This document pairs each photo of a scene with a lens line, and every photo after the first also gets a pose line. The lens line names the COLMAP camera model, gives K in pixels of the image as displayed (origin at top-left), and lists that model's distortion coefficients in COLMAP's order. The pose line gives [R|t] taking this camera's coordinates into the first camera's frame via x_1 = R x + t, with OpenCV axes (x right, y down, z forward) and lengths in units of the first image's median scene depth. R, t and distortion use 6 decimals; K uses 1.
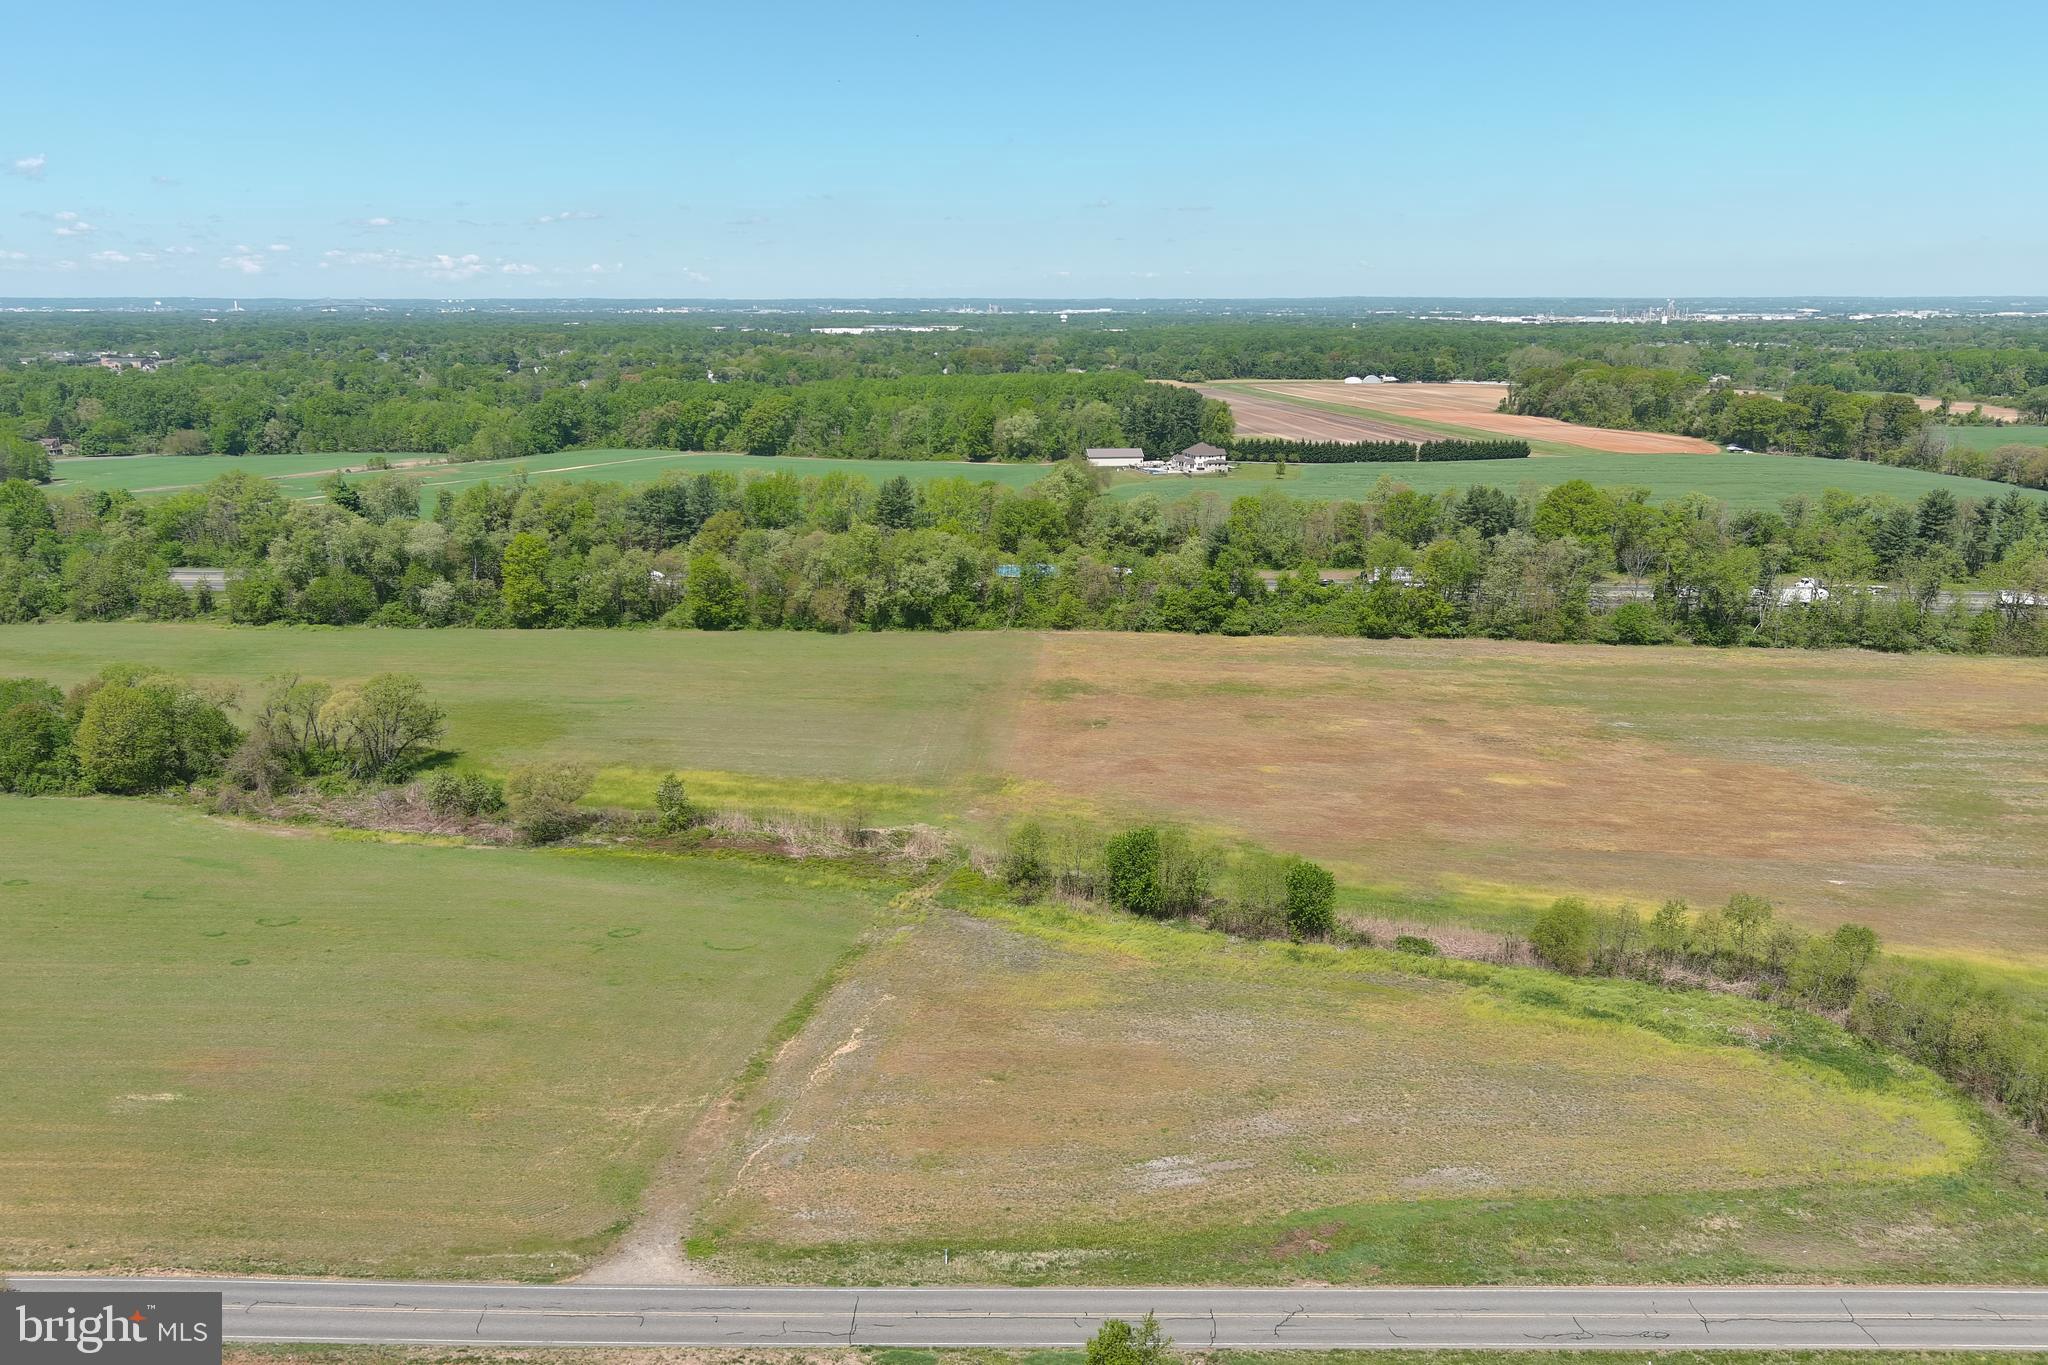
lens RADIAL K [[1584.9, 0, 1015.8], [0, 1584.9, 692.6], [0, 0, 1]] dist [0.029953, -0.028167]
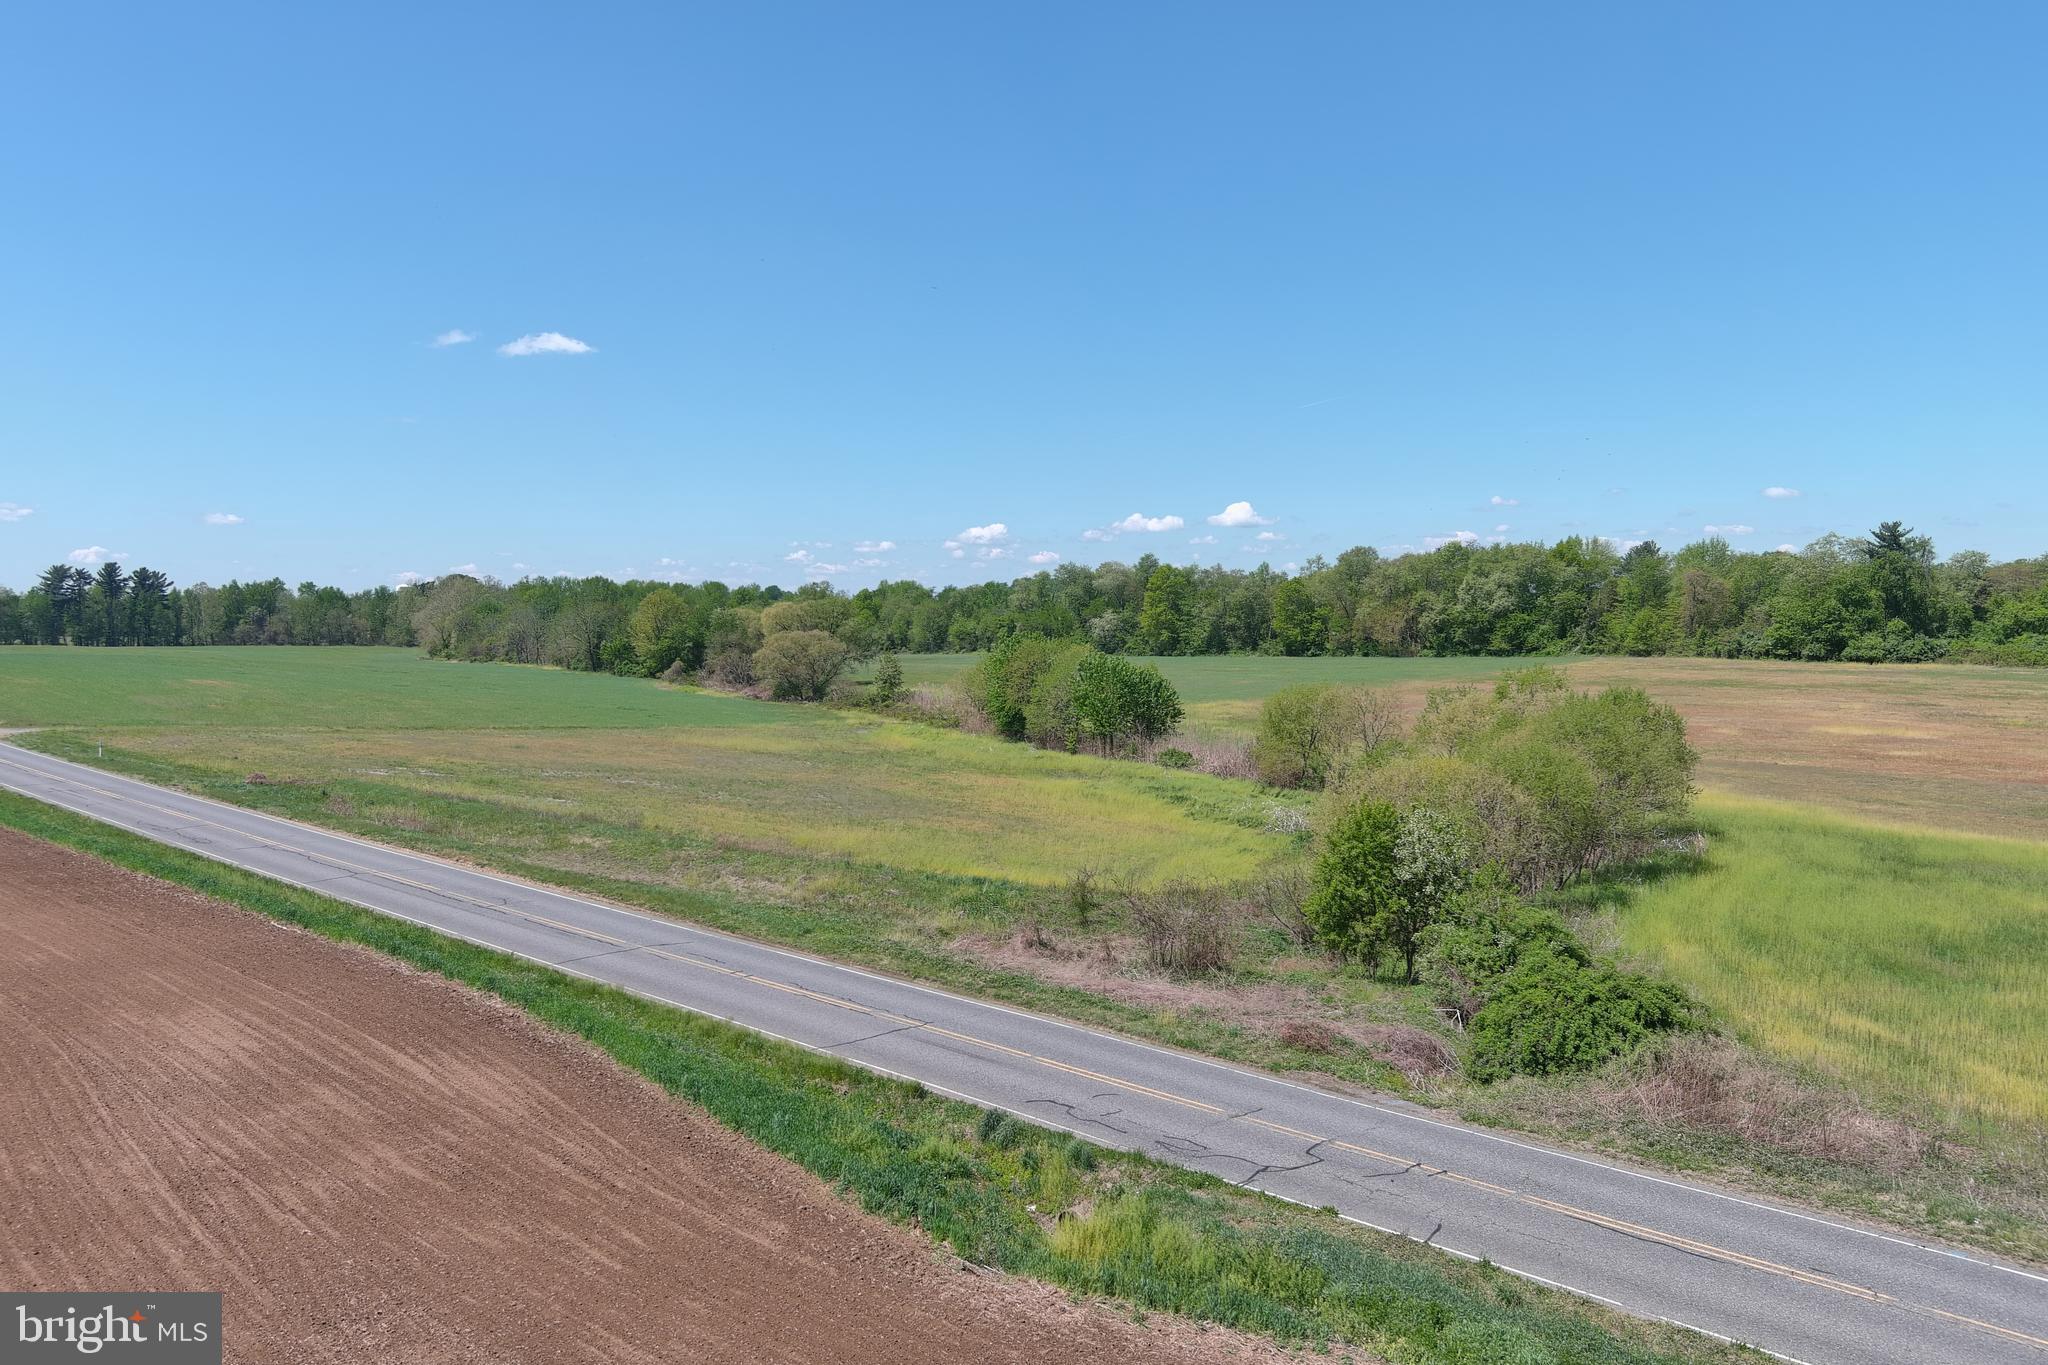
lens RADIAL K [[1584.9, 0, 1021.4], [0, 1584.9, 681.0], [0, 0, 1]] dist [0.029953, -0.028167]
pose [[0.693186, 0.036200, -0.719849, 0.396103], [-0.174913, 0.977331, -0.119286, 0.122256], [0.699213, 0.208598, 0.683804, 0.270035]]
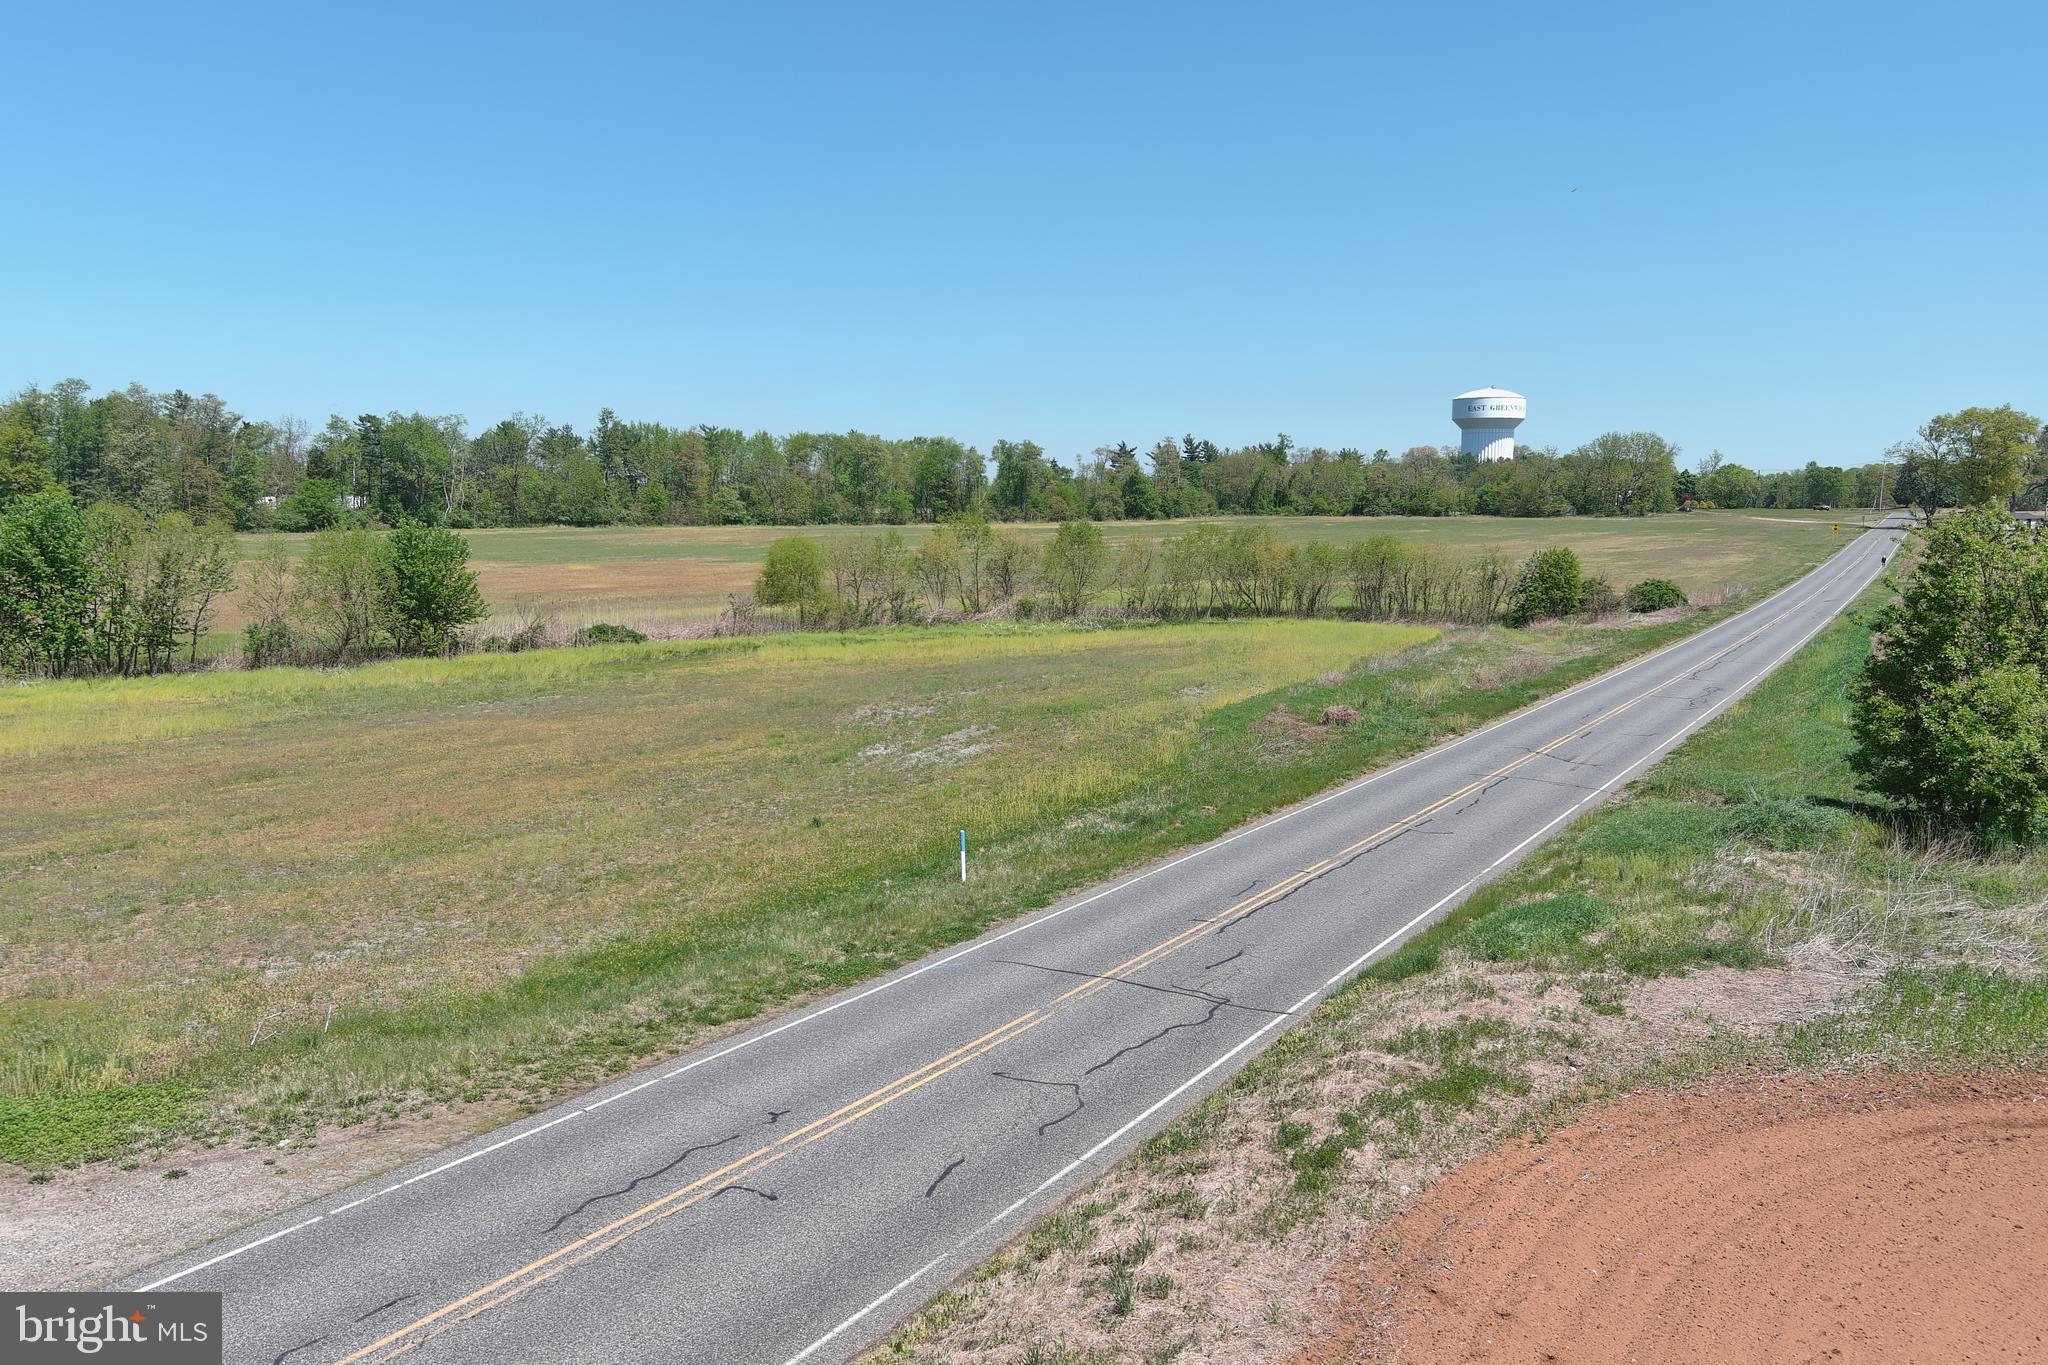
lens RADIAL K [[1584.9, 0, 1026.8], [0, 1584.9, 688.0], [0, 0, 1]] dist [0.029953, -0.028167]
pose [[0.517818, -0.098100, 0.849848, -0.105204], [0.204093, 0.978886, -0.011360, 0.122982], [-0.830789, 0.179330, 0.526906, 0.309384]]
